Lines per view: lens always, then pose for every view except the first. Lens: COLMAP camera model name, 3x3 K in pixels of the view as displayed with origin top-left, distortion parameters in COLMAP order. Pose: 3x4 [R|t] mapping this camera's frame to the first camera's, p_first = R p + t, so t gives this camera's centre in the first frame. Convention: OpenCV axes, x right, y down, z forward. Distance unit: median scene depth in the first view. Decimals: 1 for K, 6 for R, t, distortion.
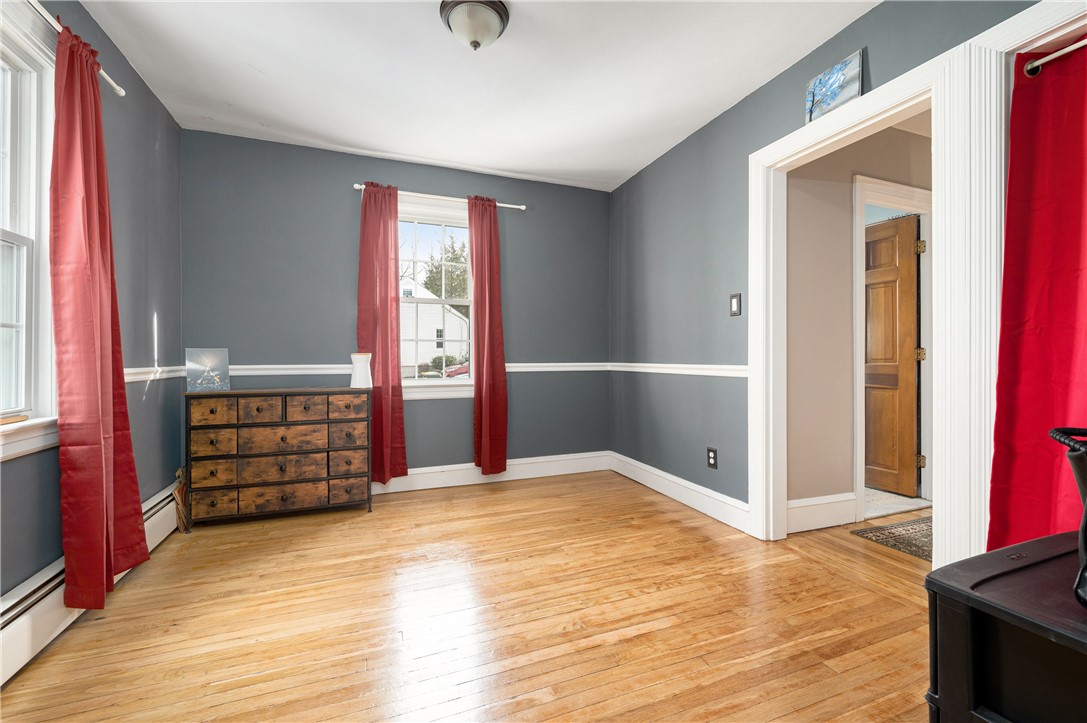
lens RADIAL K [[452.2, 0, 543.5], [0, 452.2, 361.5], [0, 0, 1]] dist [-0.000926, -0.000063]
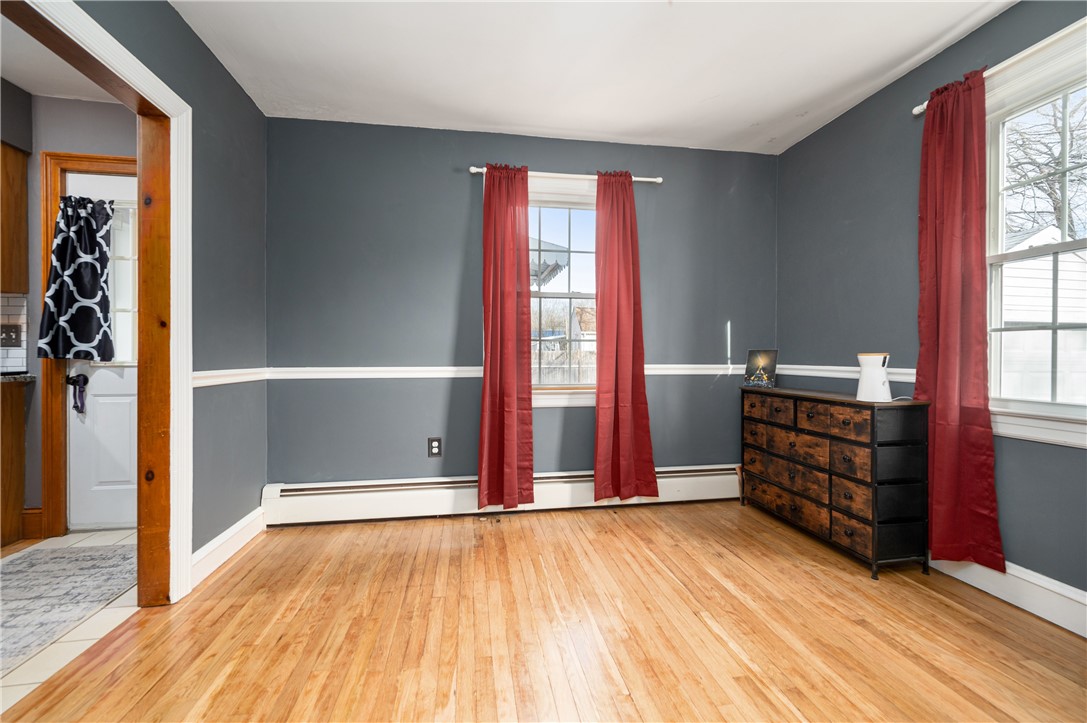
lens RADIAL K [[433.6, 0, 543.5], [0, 433.6, 361.5], [0, 0, 1]] dist [-0.002046, 0.000023]
pose [[-0.203878, 0.014528, -0.978888, 0.400613], [-0.017059, 0.999685, 0.018390, -0.009084], [0.978848, 0.020448, -0.203566, 0.669154]]
